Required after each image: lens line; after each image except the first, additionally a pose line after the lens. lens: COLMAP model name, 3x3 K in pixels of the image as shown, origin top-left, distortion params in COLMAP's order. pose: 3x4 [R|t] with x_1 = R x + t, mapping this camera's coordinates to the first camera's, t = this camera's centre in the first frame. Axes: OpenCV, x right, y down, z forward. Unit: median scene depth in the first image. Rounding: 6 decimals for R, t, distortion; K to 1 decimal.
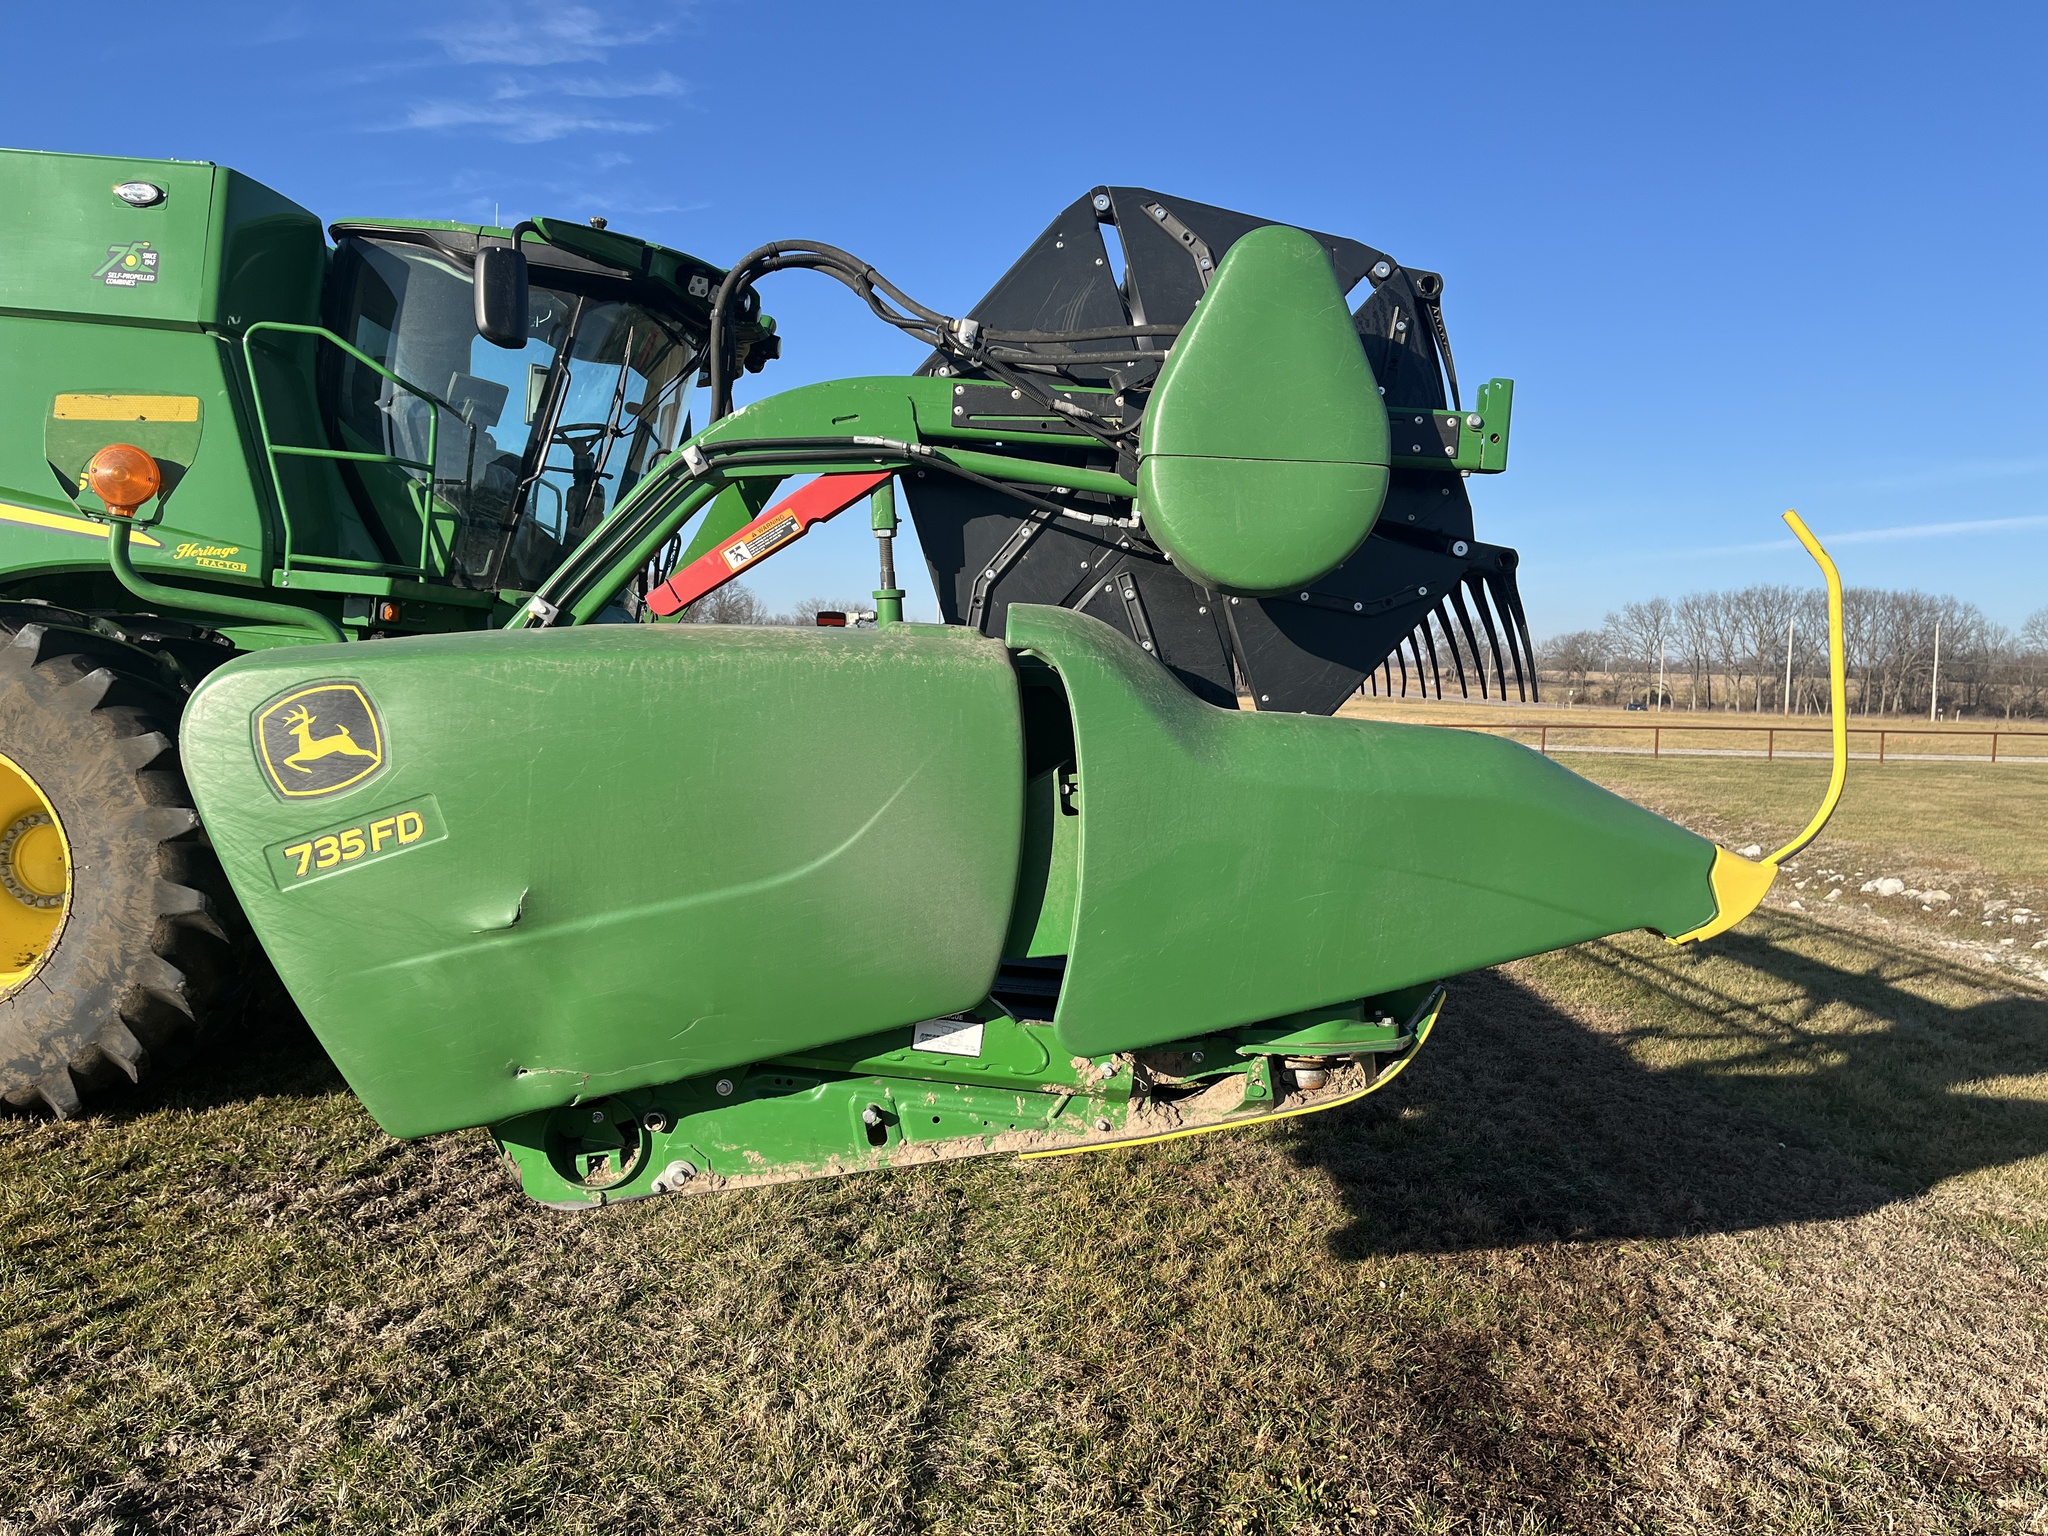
lens RADIAL K [[1543.5, 0, 1024.0], [0, 1543.5, 768.0], [0, 0, 1]] dist [0.011483, -0.000849]
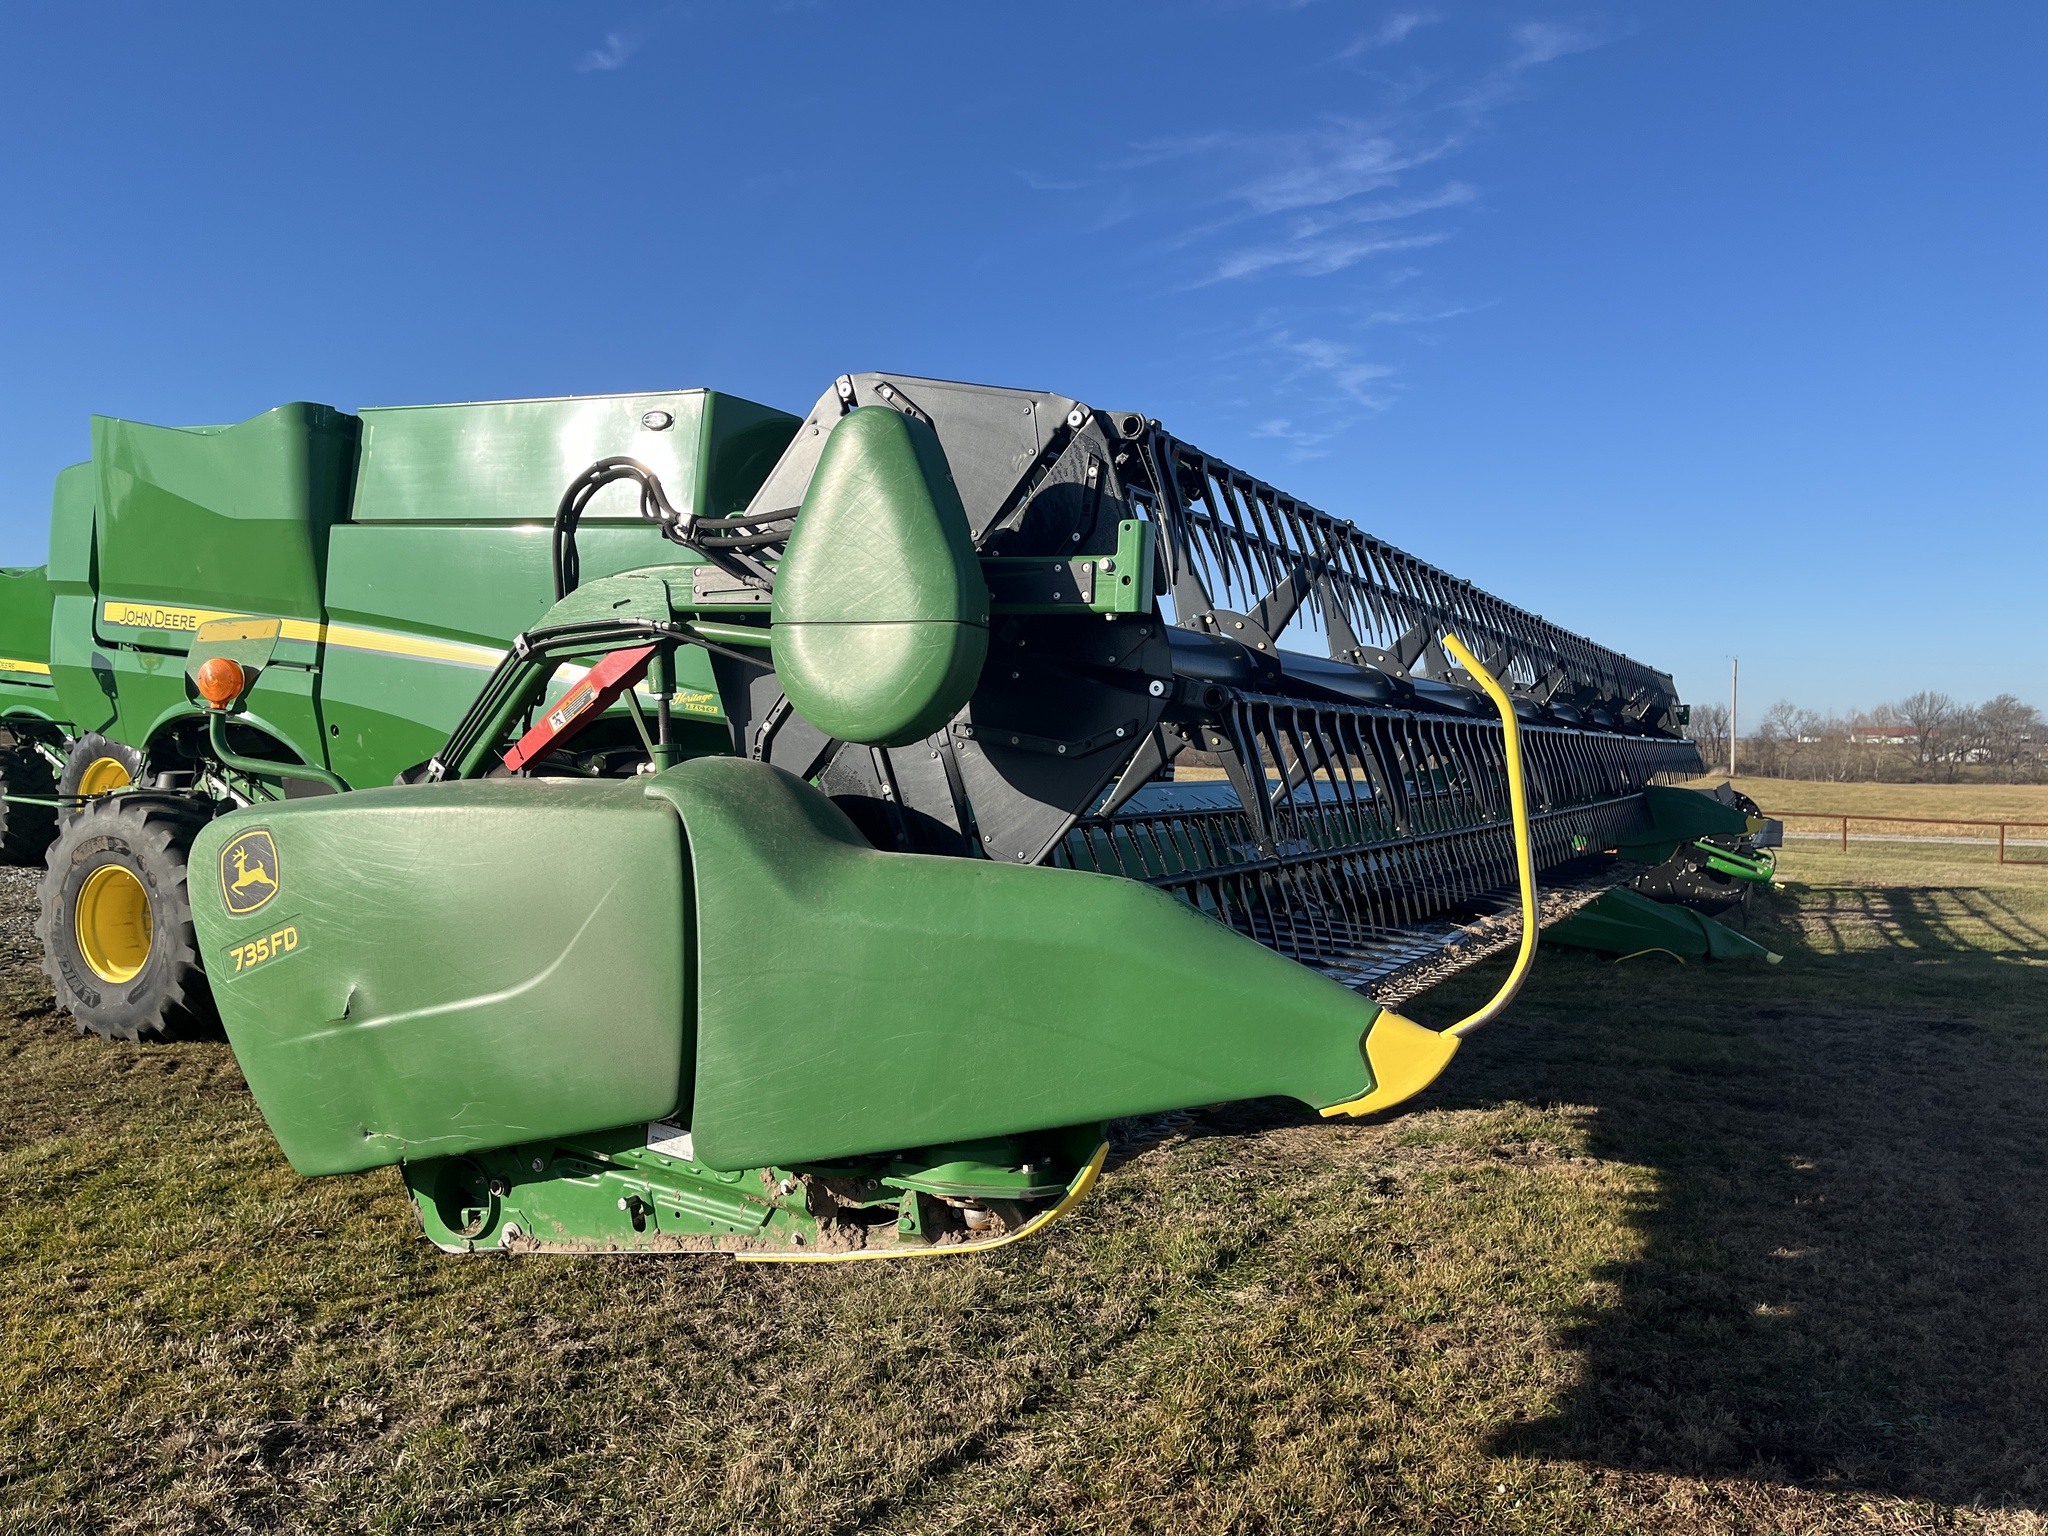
lens RADIAL K [[1543.5, 0, 1024.0], [0, 1543.5, 768.0], [0, 0, 1]] dist [0.011483, -0.000849]
pose [[0.873592, -0.017302, -0.486351, 0.722230], [-0.012998, 0.998182, -0.058857, -0.034015], [0.486485, 0.057739, 0.871779, 0.124127]]
